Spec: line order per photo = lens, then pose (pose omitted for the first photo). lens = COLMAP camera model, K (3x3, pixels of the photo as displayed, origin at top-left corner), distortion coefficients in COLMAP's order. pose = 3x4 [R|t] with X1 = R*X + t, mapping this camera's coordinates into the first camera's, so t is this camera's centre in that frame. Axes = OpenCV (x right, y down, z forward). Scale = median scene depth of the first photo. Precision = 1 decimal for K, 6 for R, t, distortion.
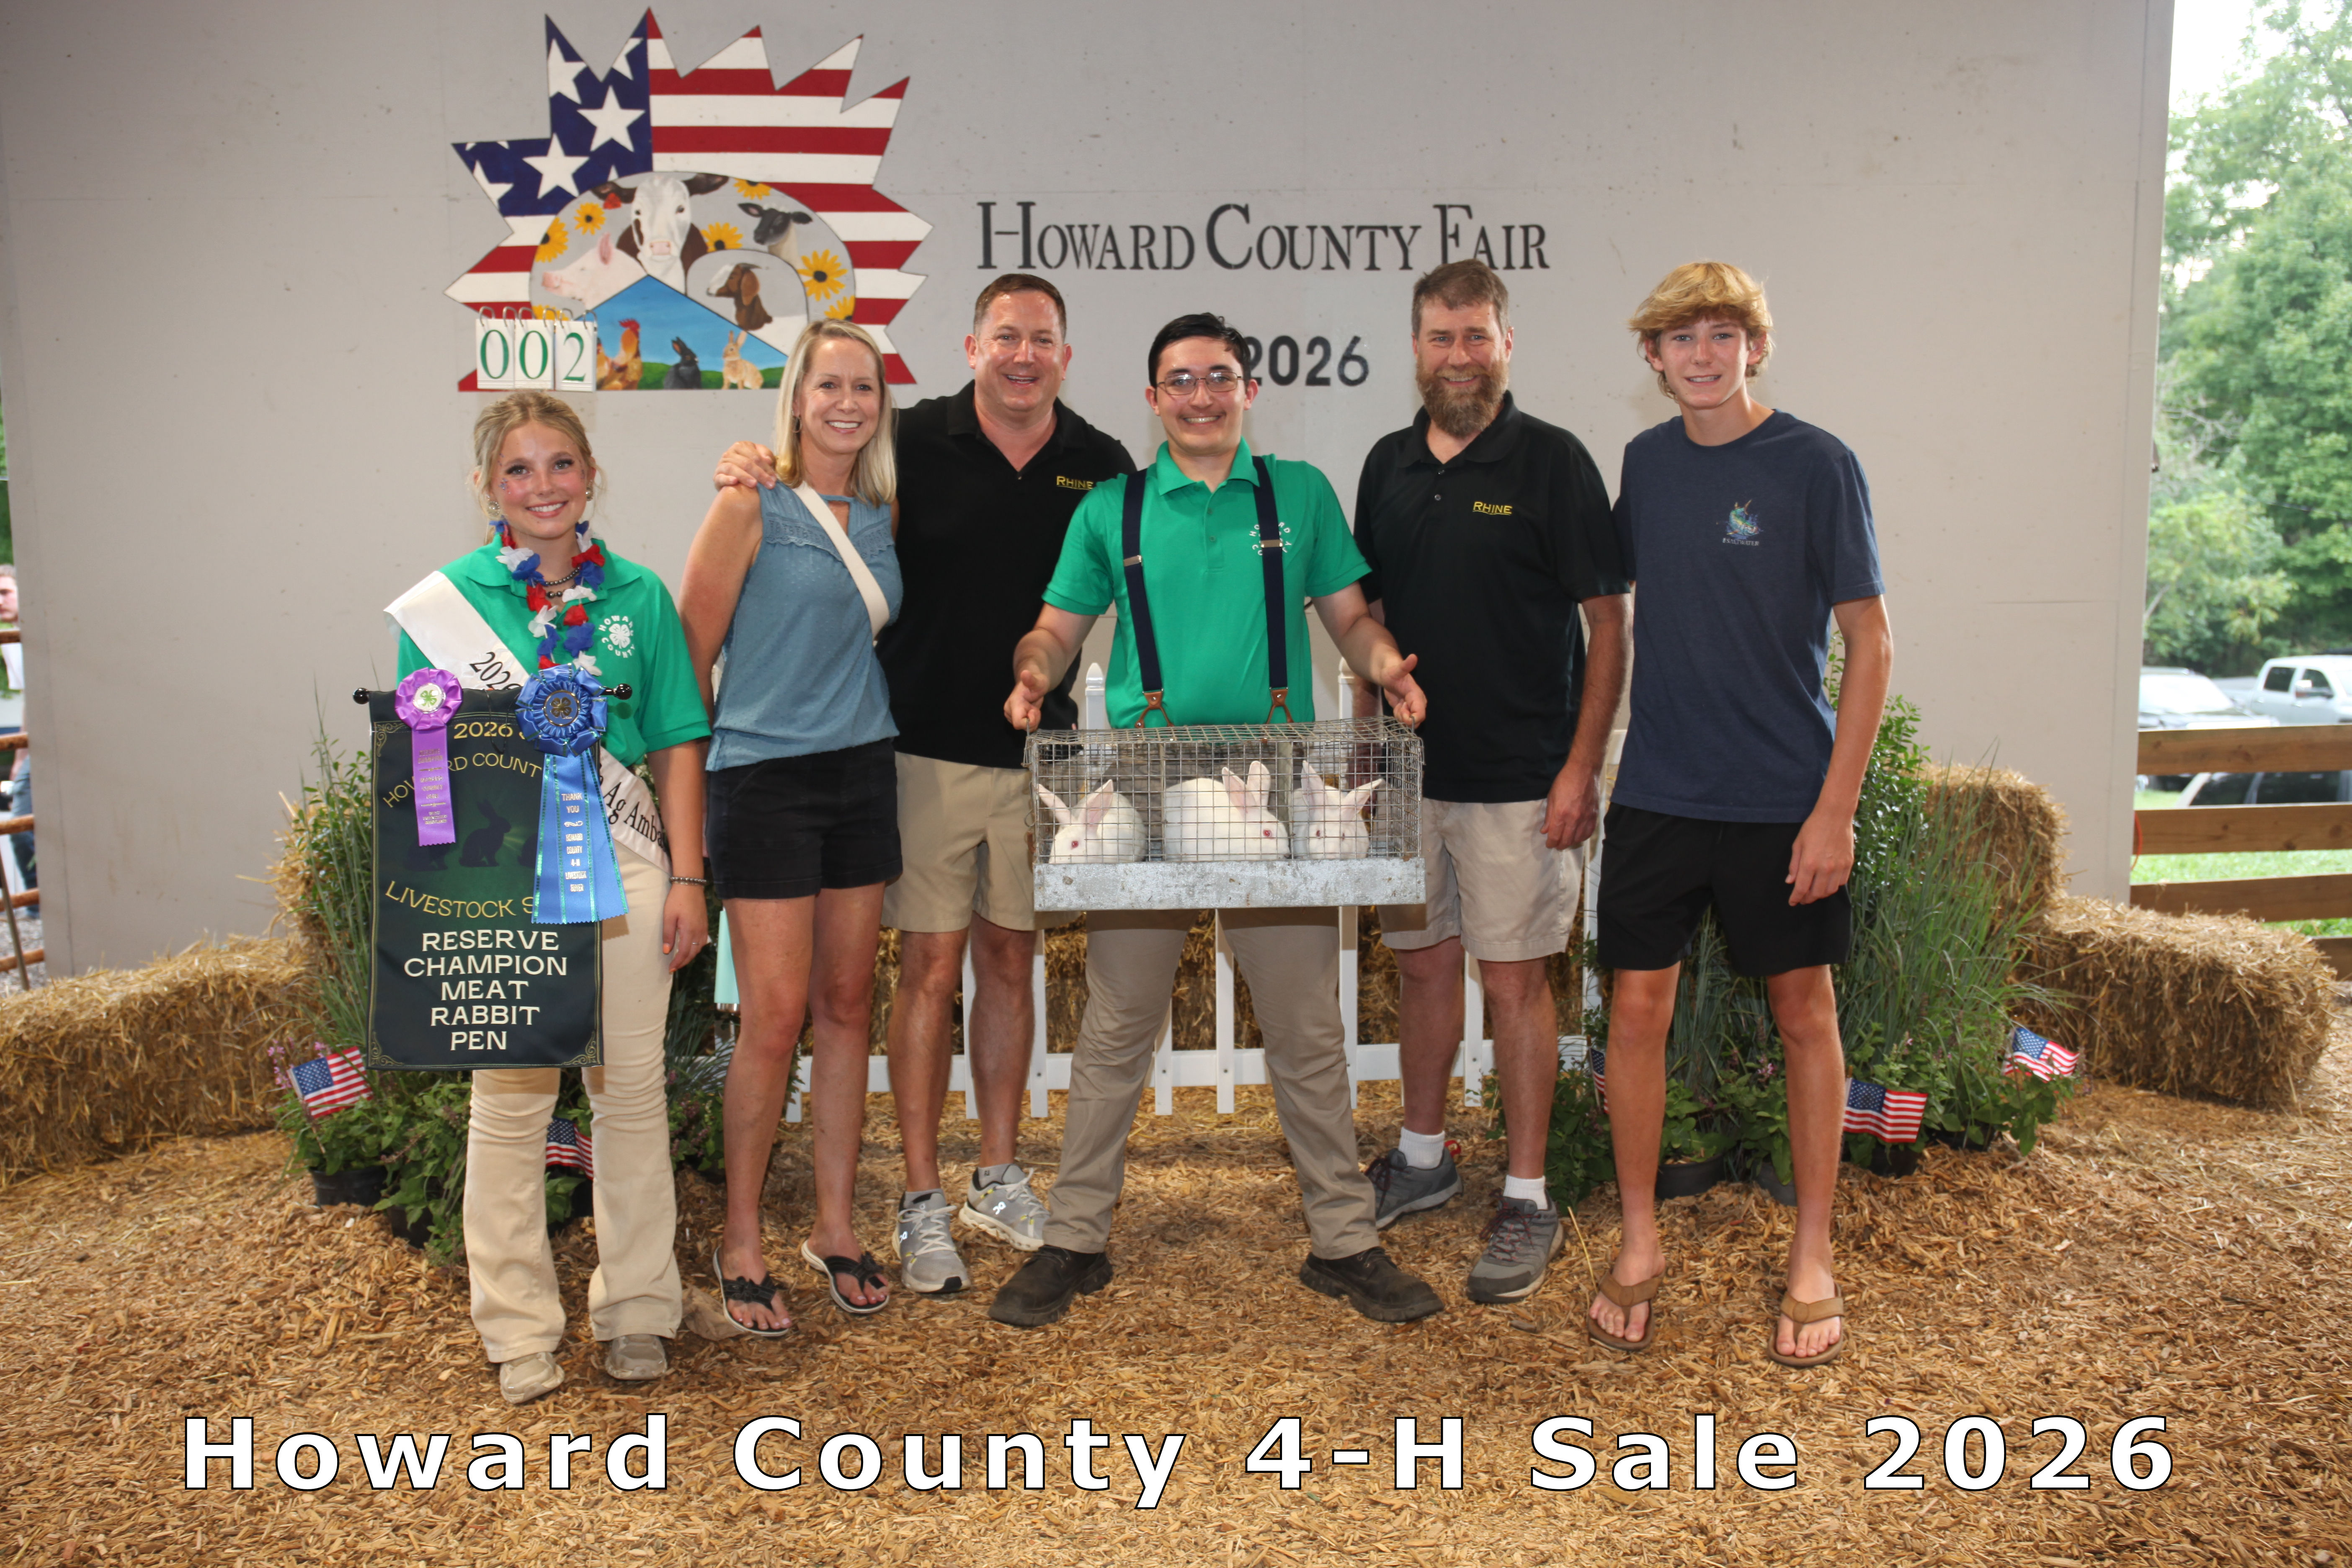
lens RADIAL K [[2119.1, 0, 1164.3], [0, 2119.1, 777.9], [0, 0, 1]] dist [-0.066007, 0.120010]
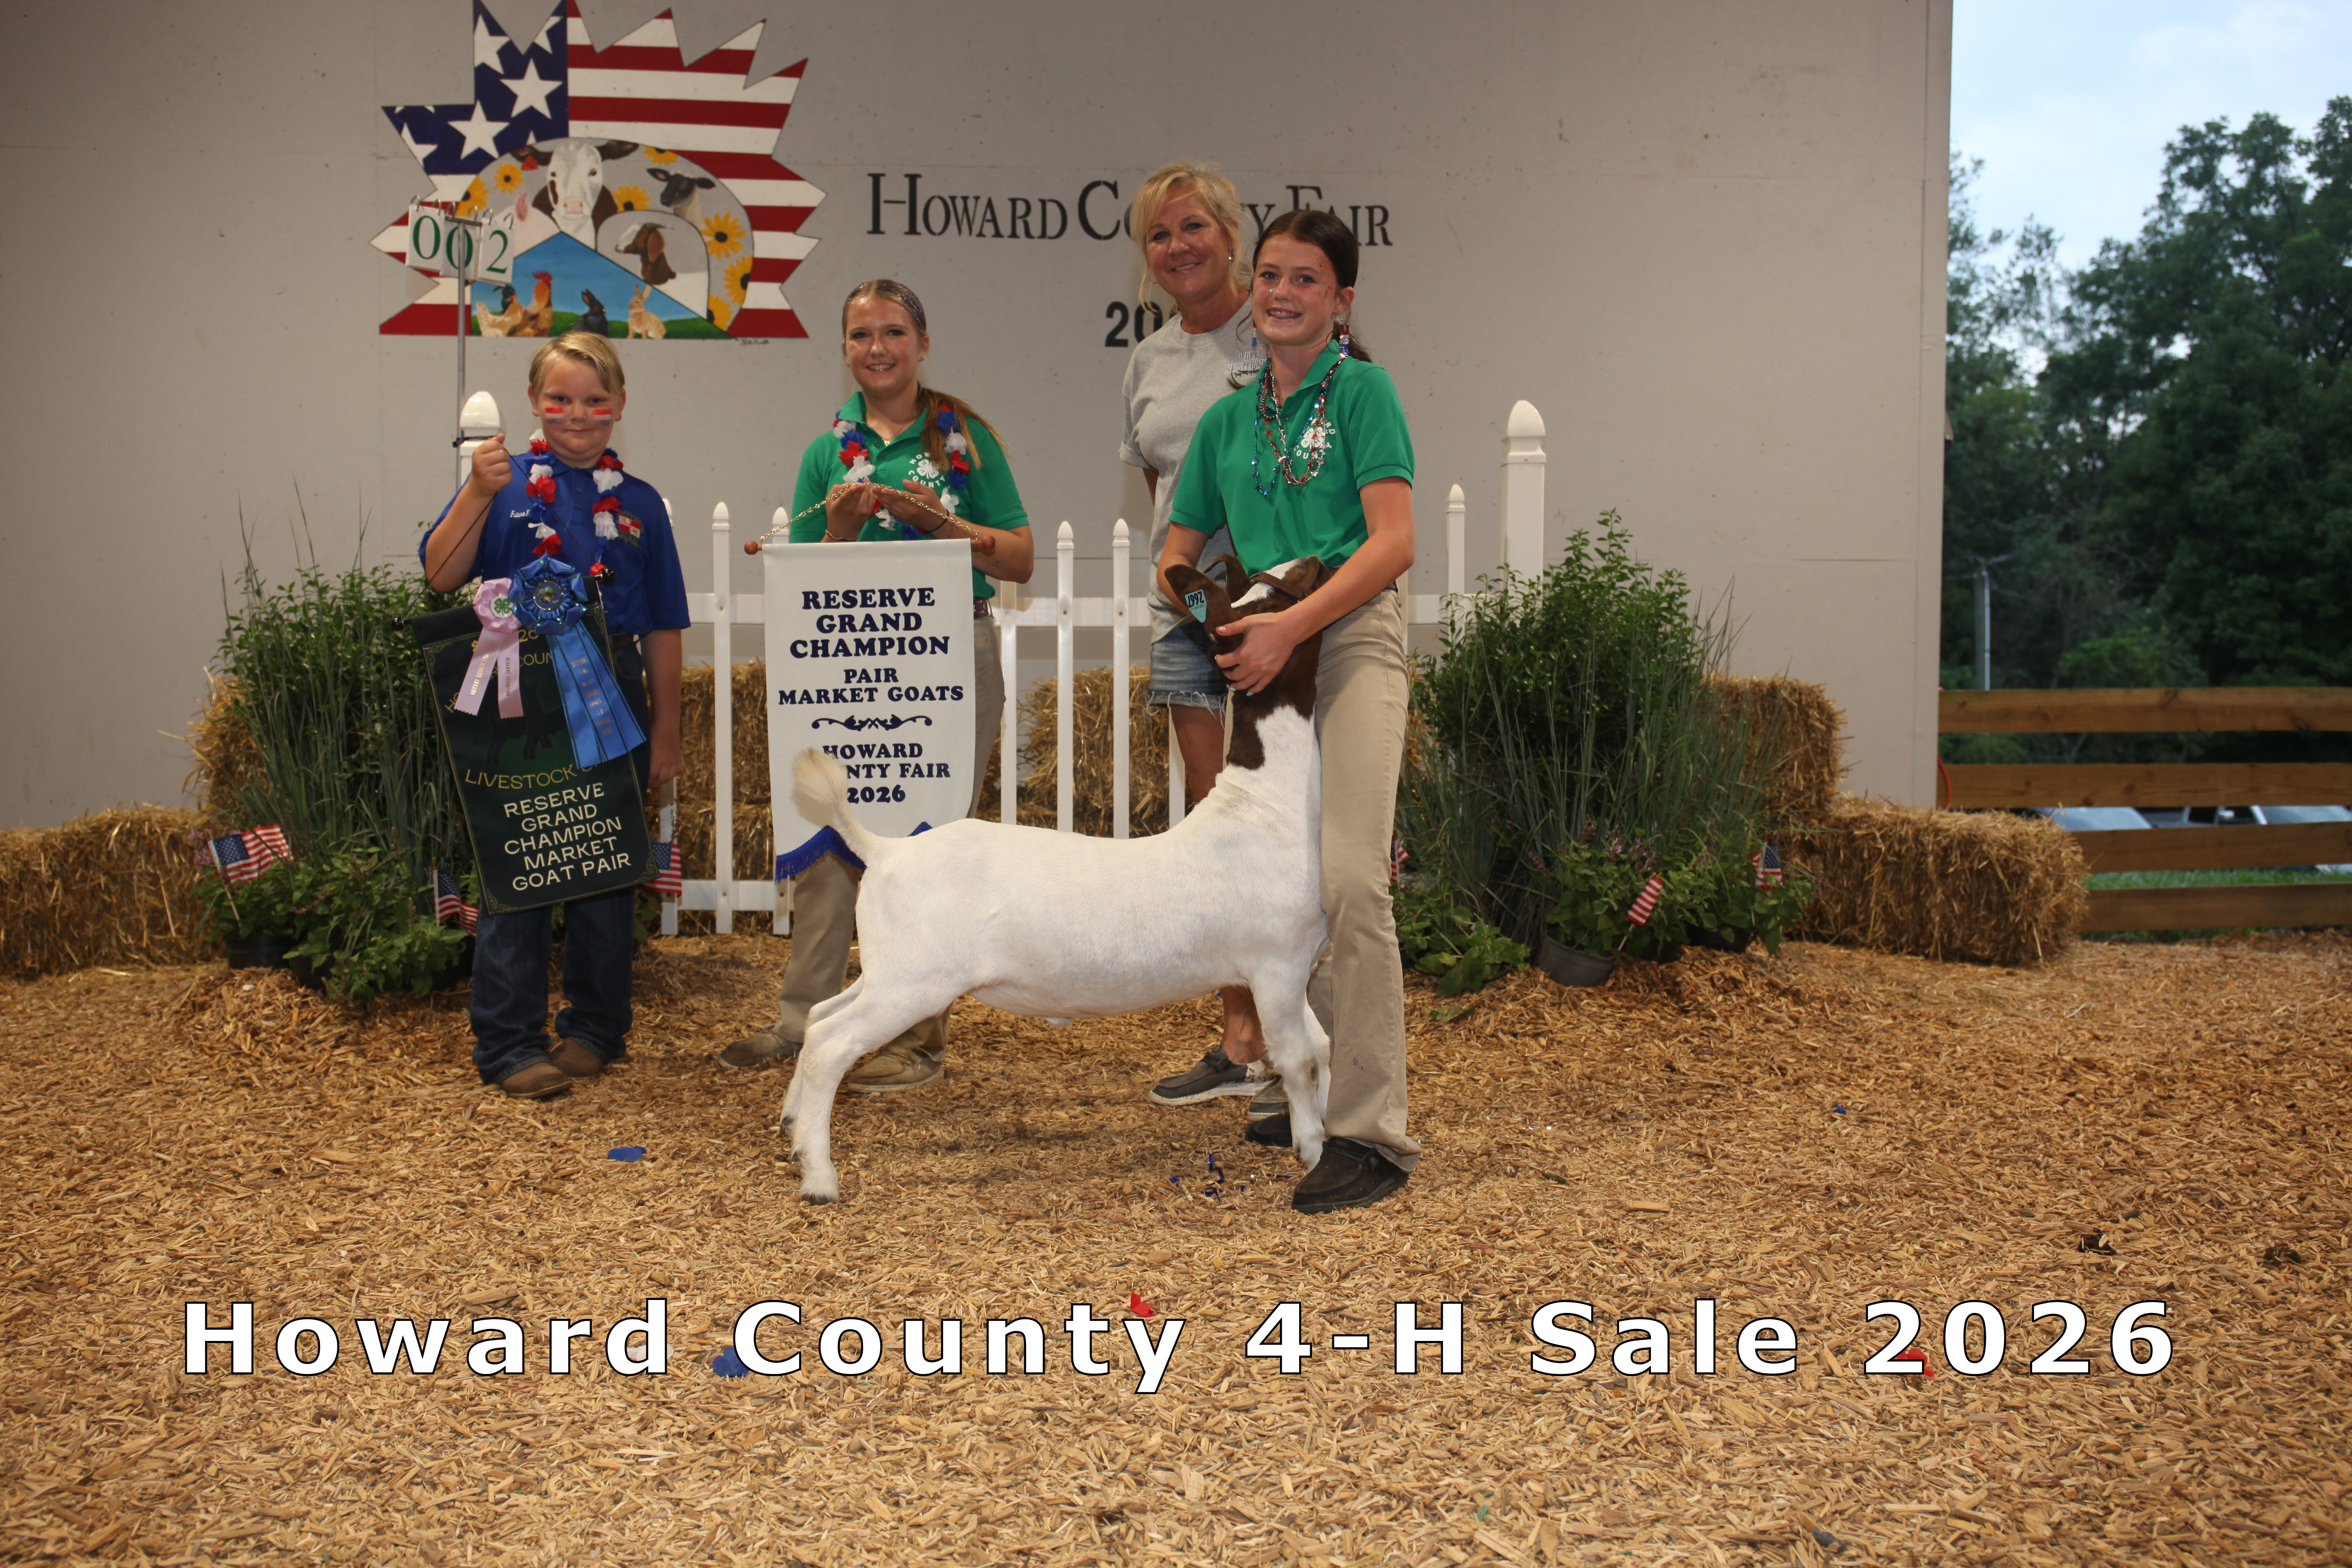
lens RADIAL K [[2217.2, 0, 1174.3], [0, 2217.2, 783.1], [0, 0, 1]] dist [-0.061294, 0.127938]
pose [[0.999315, 0.012675, 0.034764, 0.034060], [-0.009962, 0.996970, -0.077146, 0.128348], [-0.035636, 0.076746, 0.996414, -0.118083]]
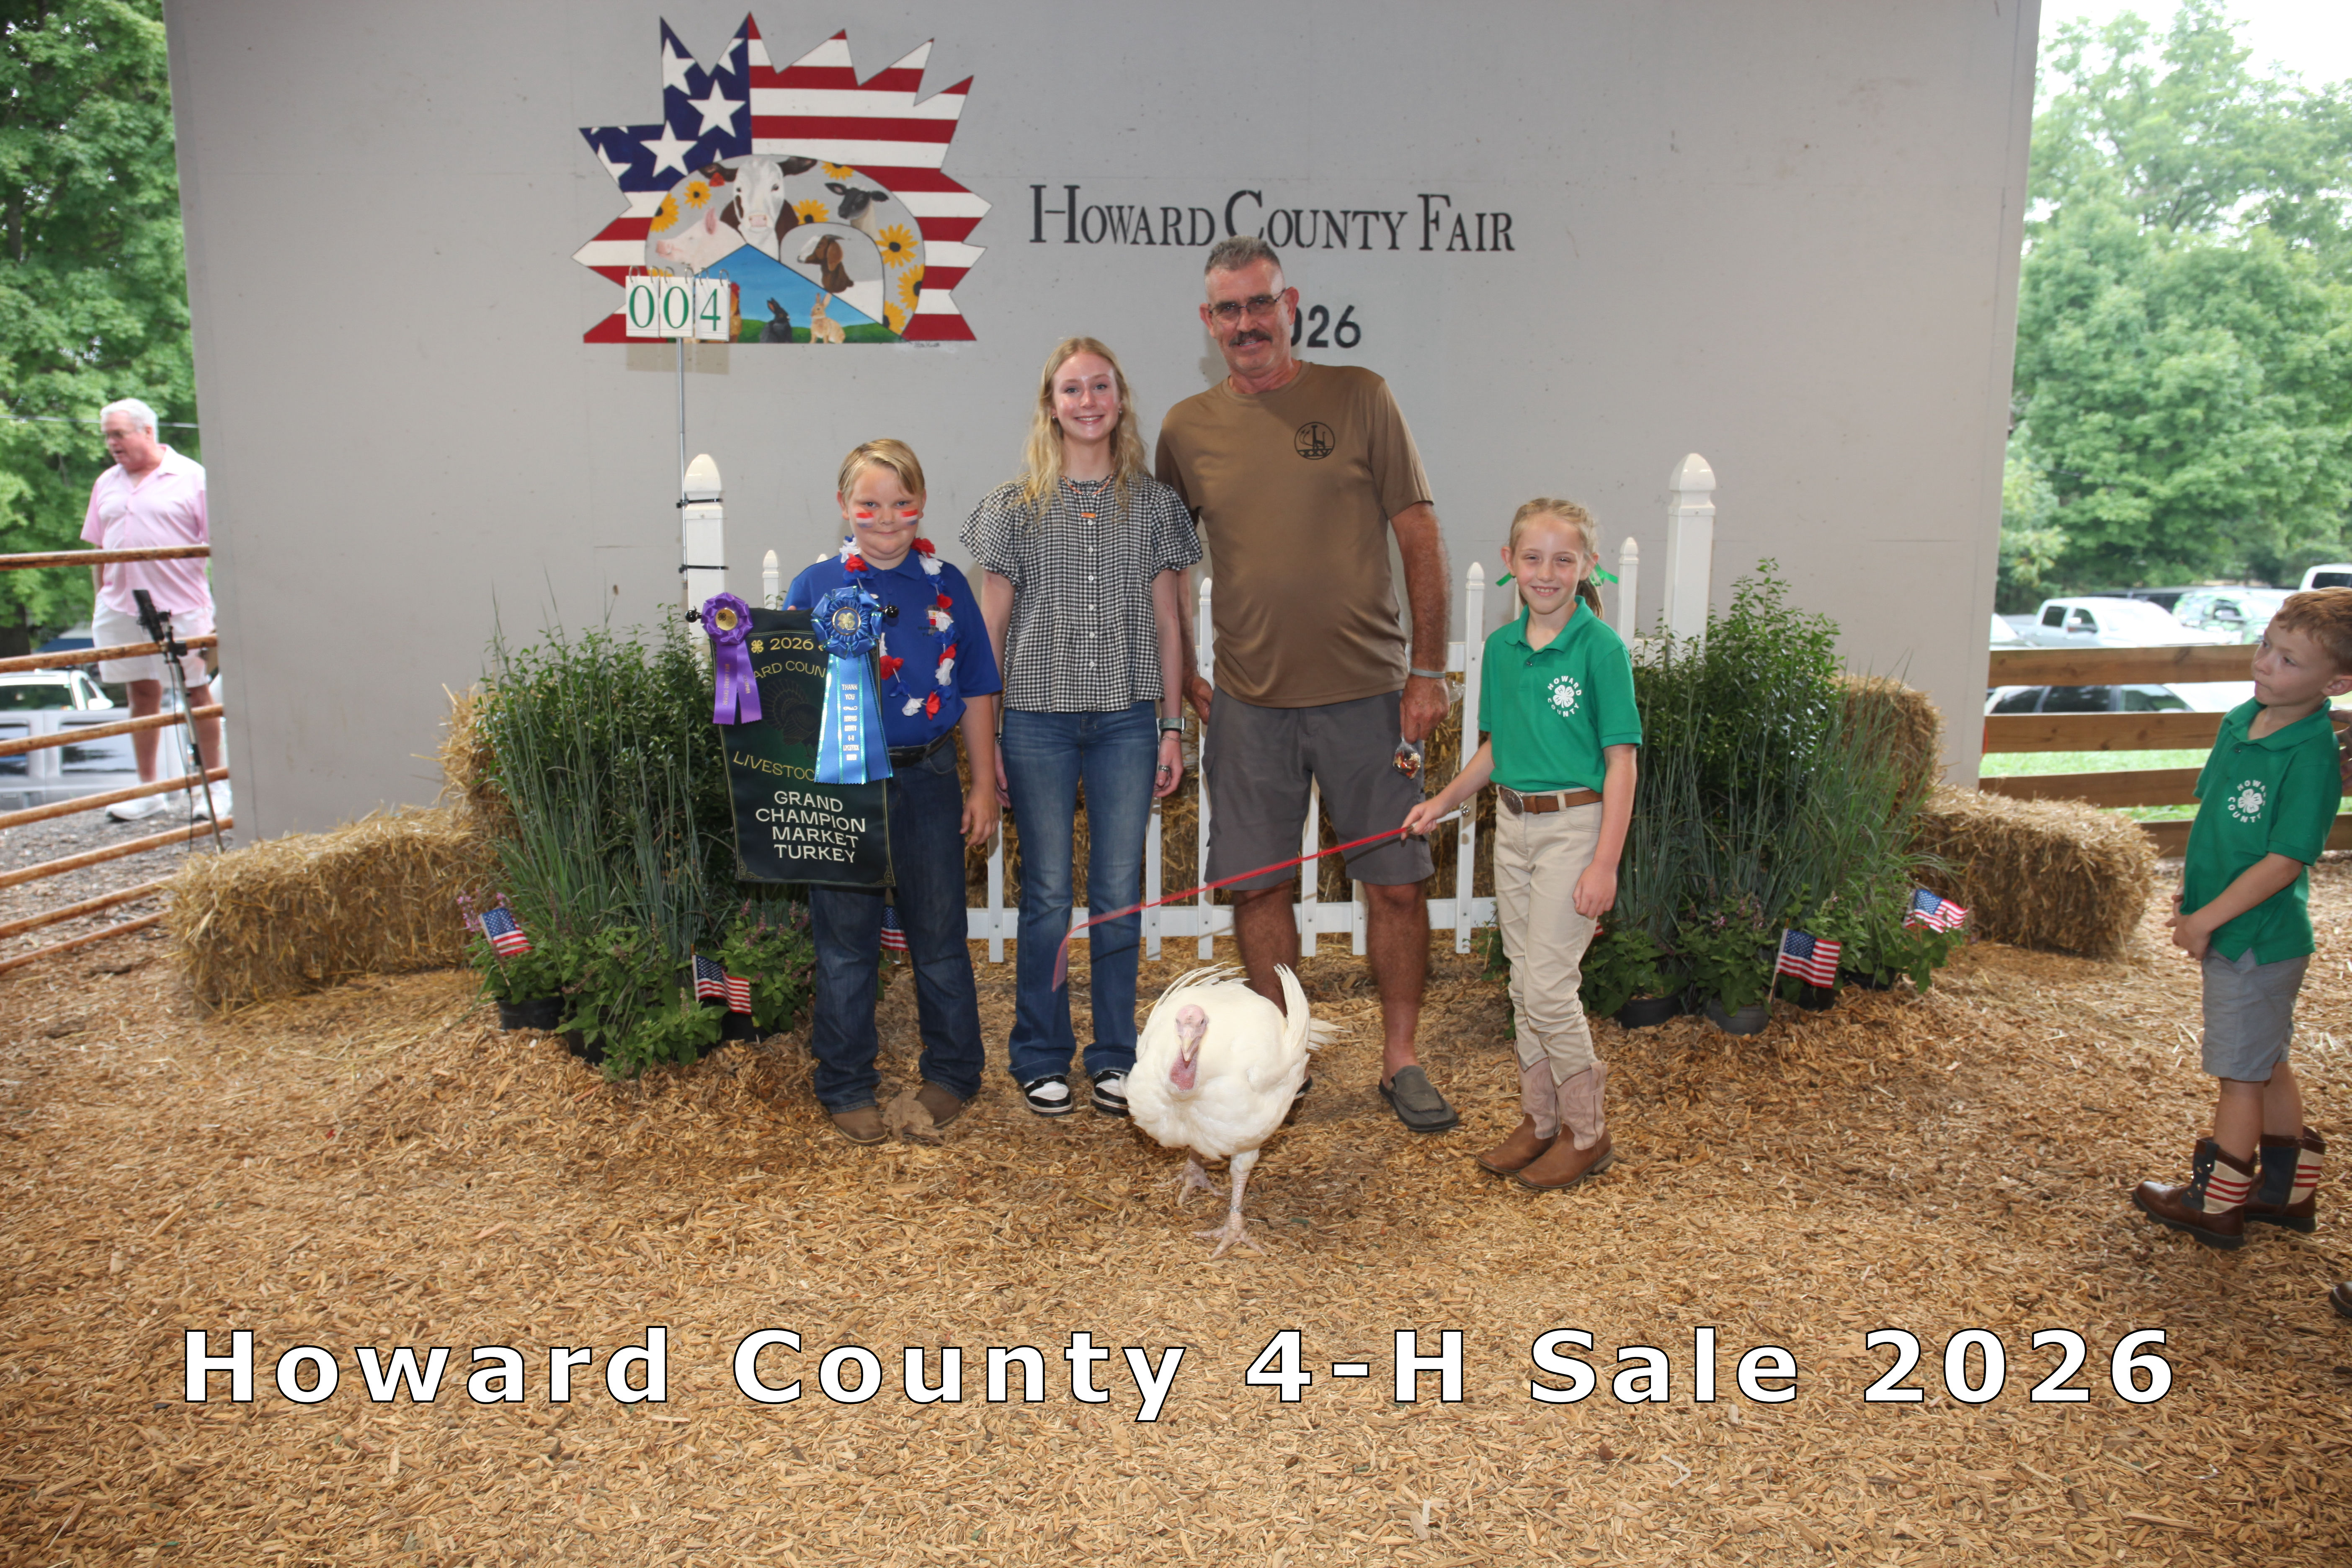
lens RADIAL K [[1793.6, 0, 1162.4], [0, 1793.6, 781.1], [0, 0, 1]] dist [-0.091063, 0.098151]
pose [[0.999582, 0.007625, 0.027871, -0.040646], [-0.009012, 0.998708, 0.050014, 0.006942], [-0.027454, -0.050245, 0.998360, -0.001118]]
